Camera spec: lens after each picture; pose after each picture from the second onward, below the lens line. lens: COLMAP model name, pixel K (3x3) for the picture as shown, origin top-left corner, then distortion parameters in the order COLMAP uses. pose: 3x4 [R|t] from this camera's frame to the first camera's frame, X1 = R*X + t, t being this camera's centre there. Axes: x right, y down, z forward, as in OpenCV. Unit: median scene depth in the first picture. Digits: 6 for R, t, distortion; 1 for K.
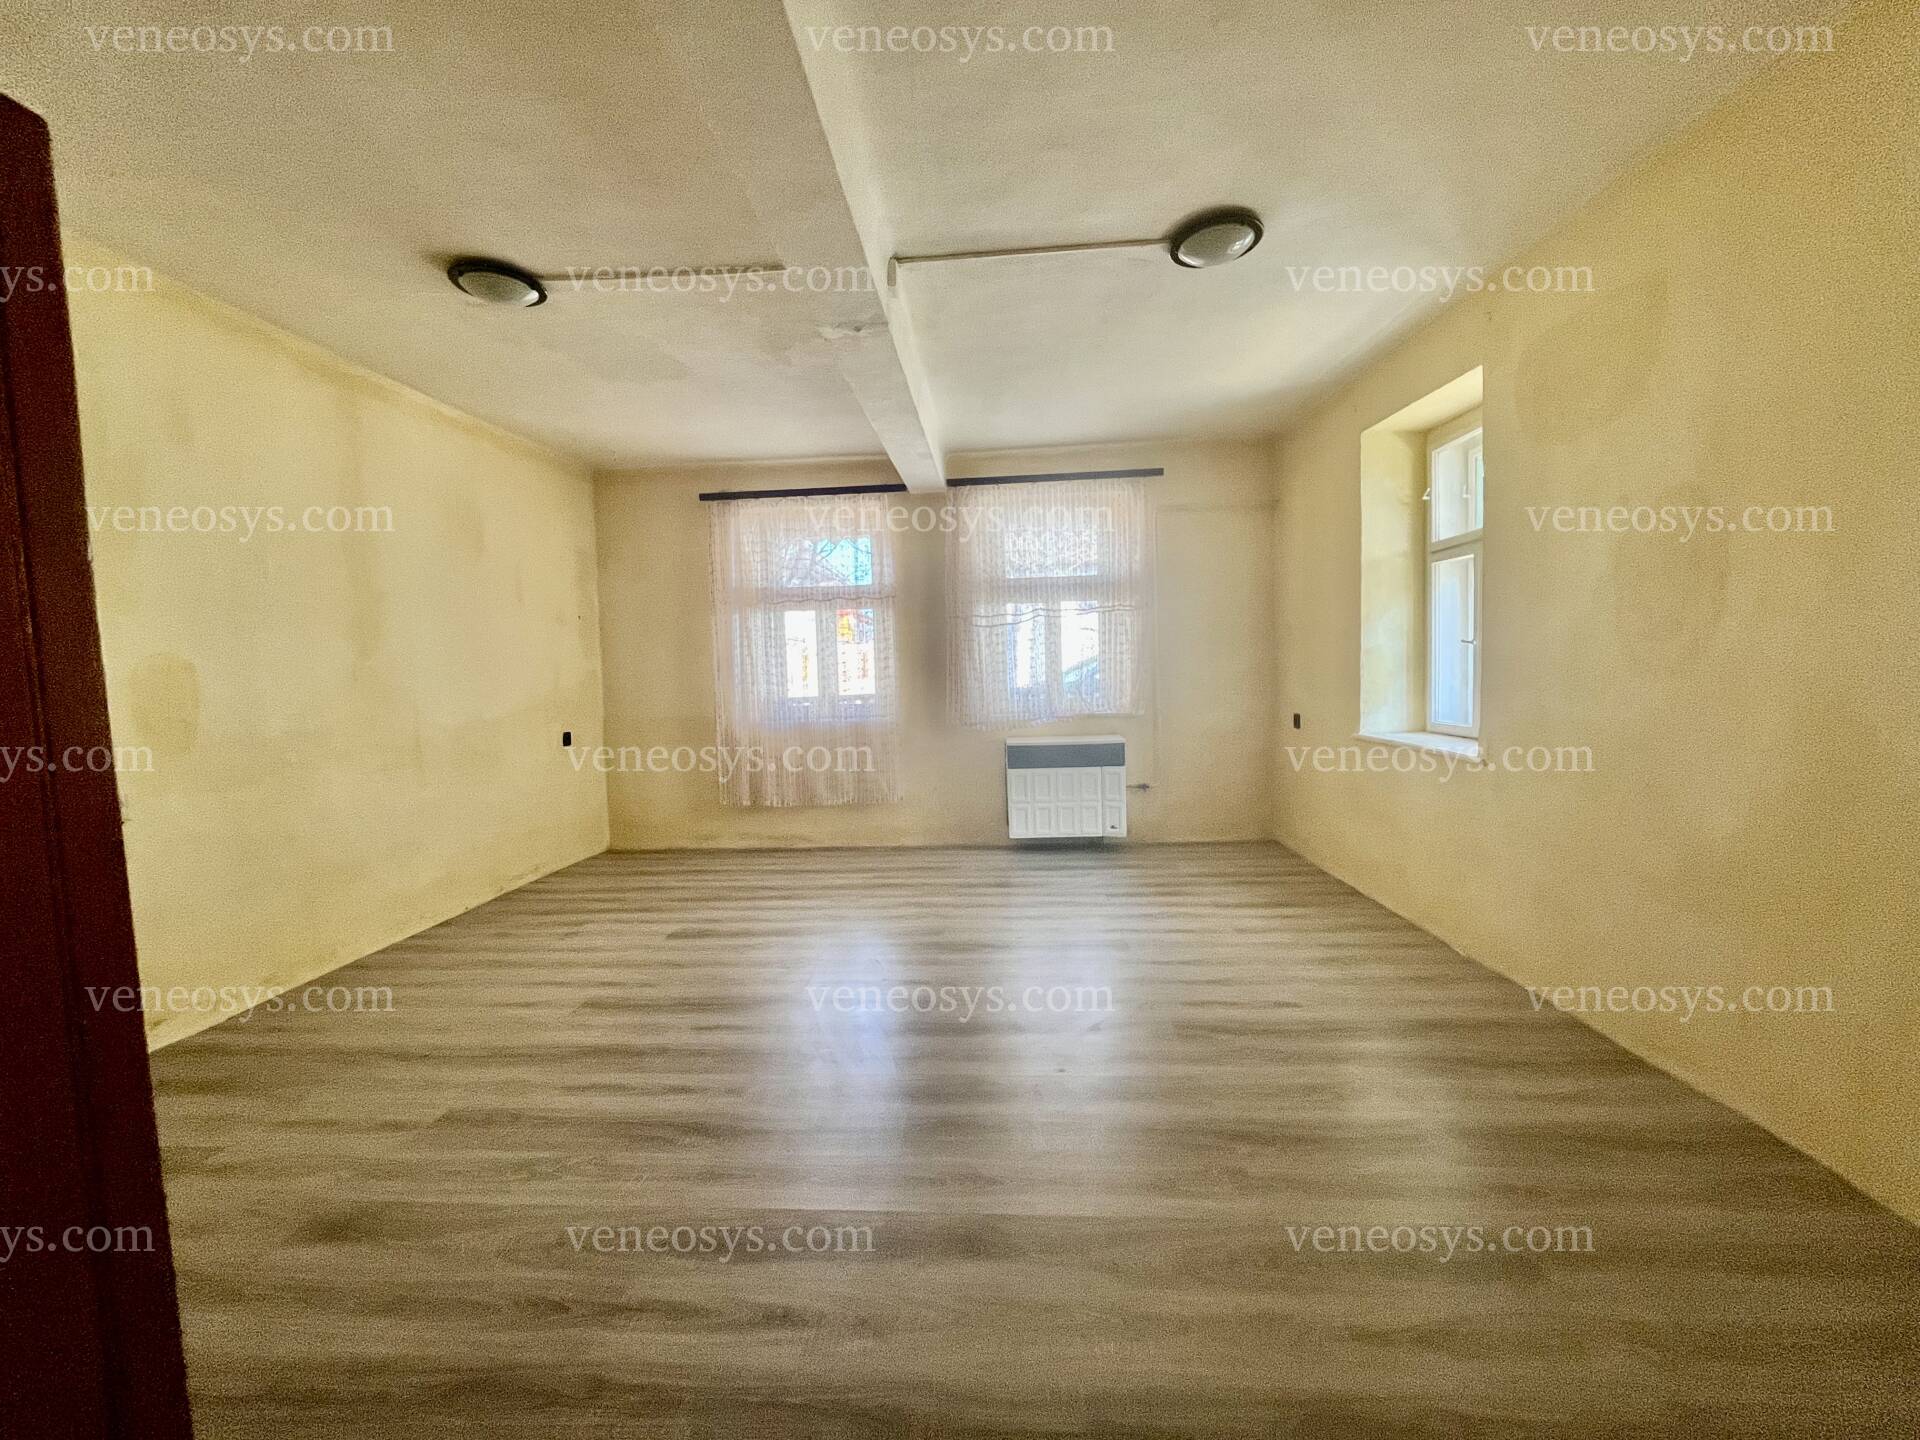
lens RADIAL K [[777.2, 0, 957.3], [0, 777.2, 718.5], [0, 0, 1]] dist [-0.003420, -0.000523]
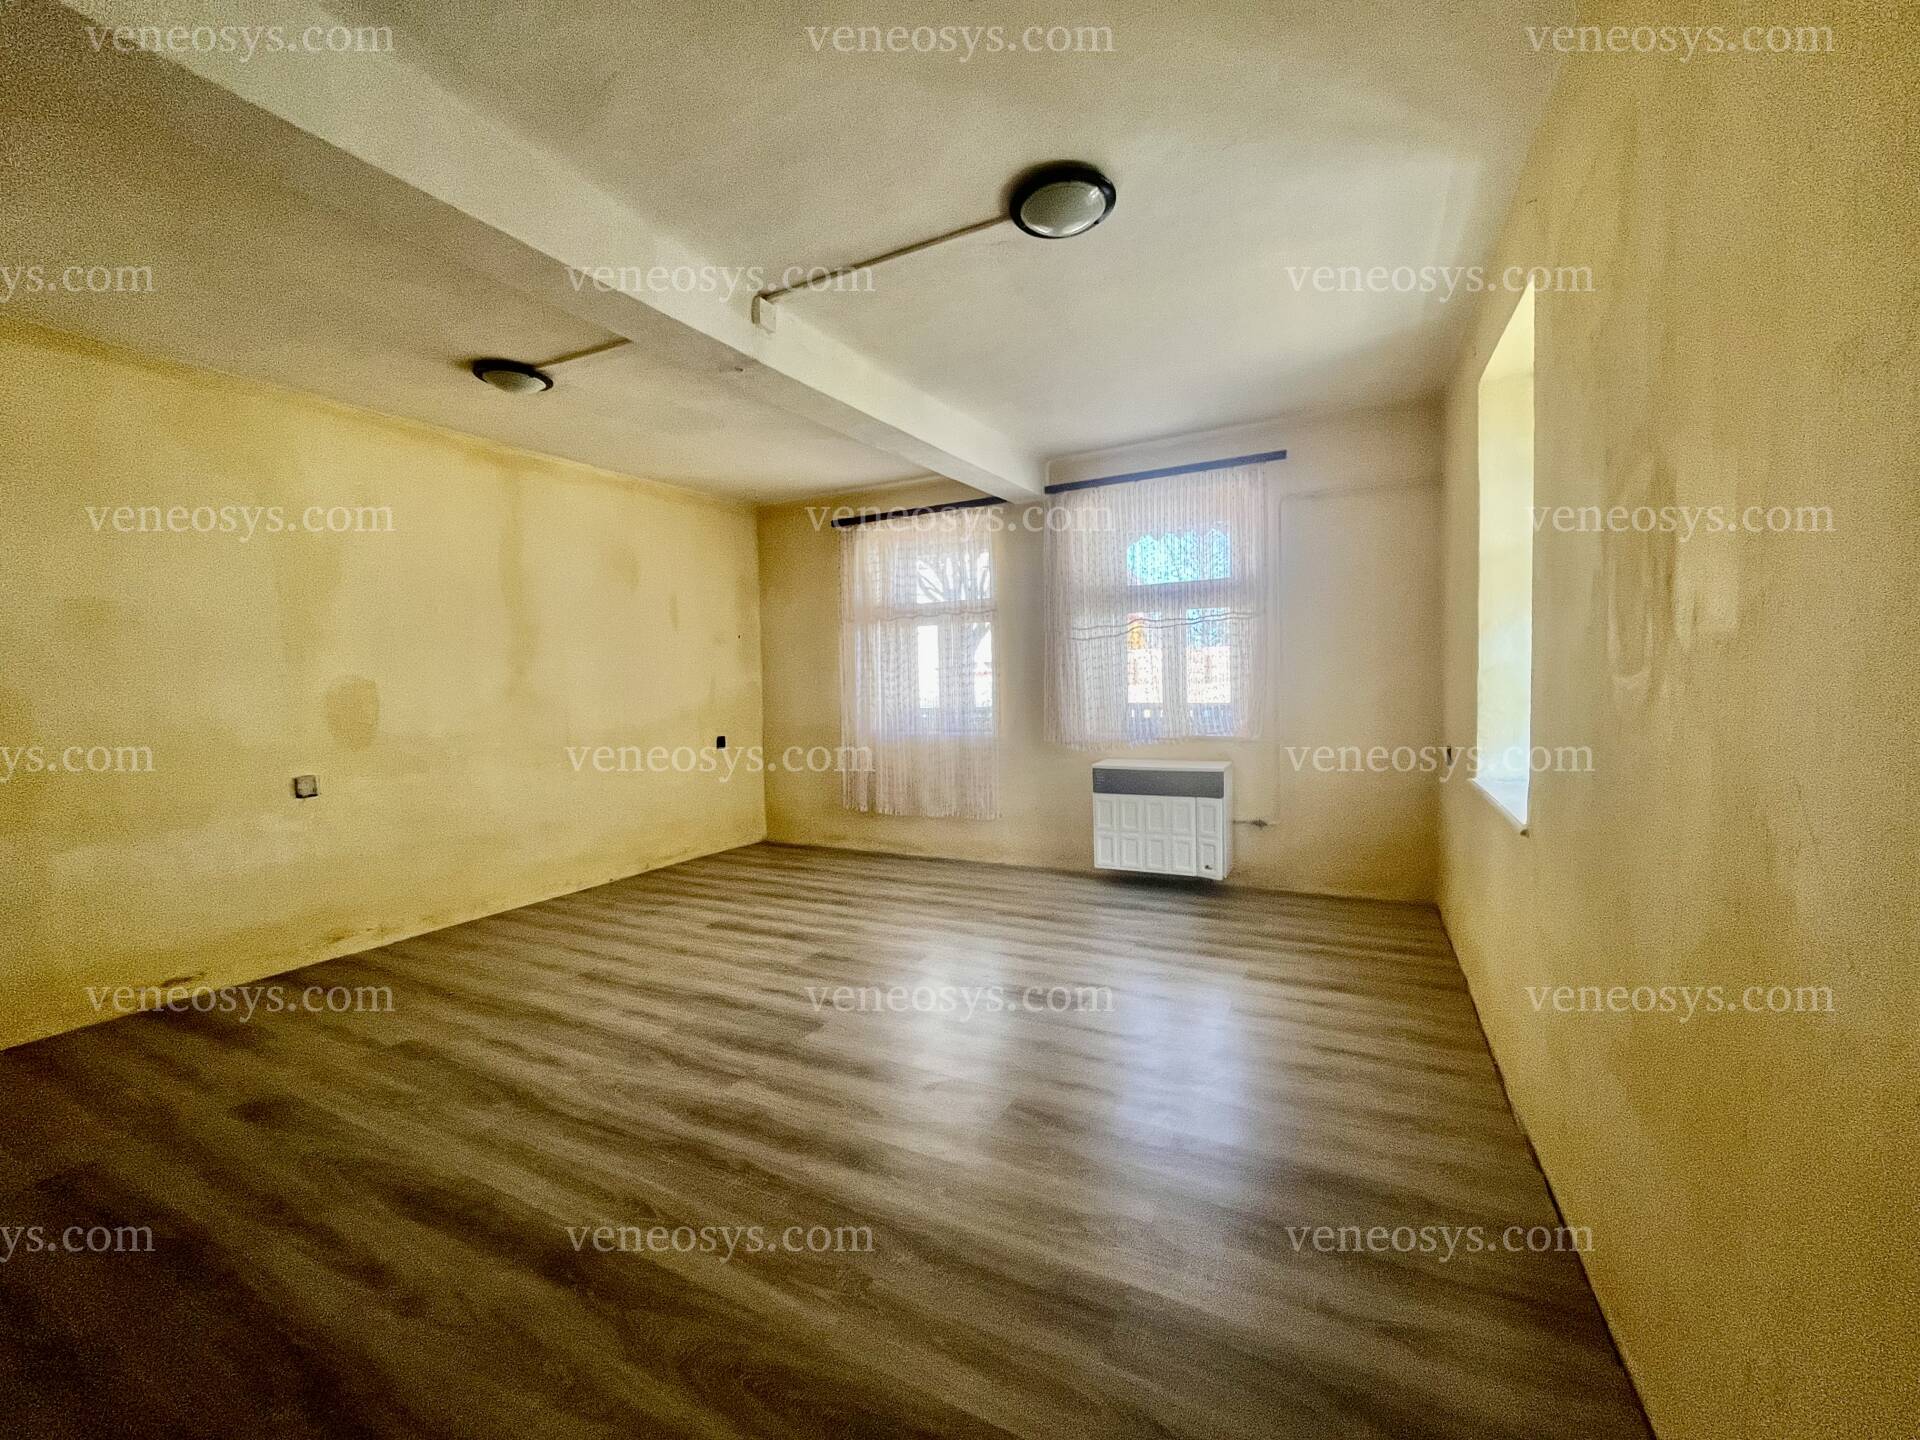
lens RADIAL K [[777.2, 0, 959.7], [0, 777.2, 724.1], [0, 0, 1]] dist [-0.003420, -0.000523]
pose [[0.915037, 0.029412, -0.402296, 0.290429], [-0.027672, 0.999566, 0.010137, -0.022805], [0.402419, 0.001857, 0.915454, 0.084483]]
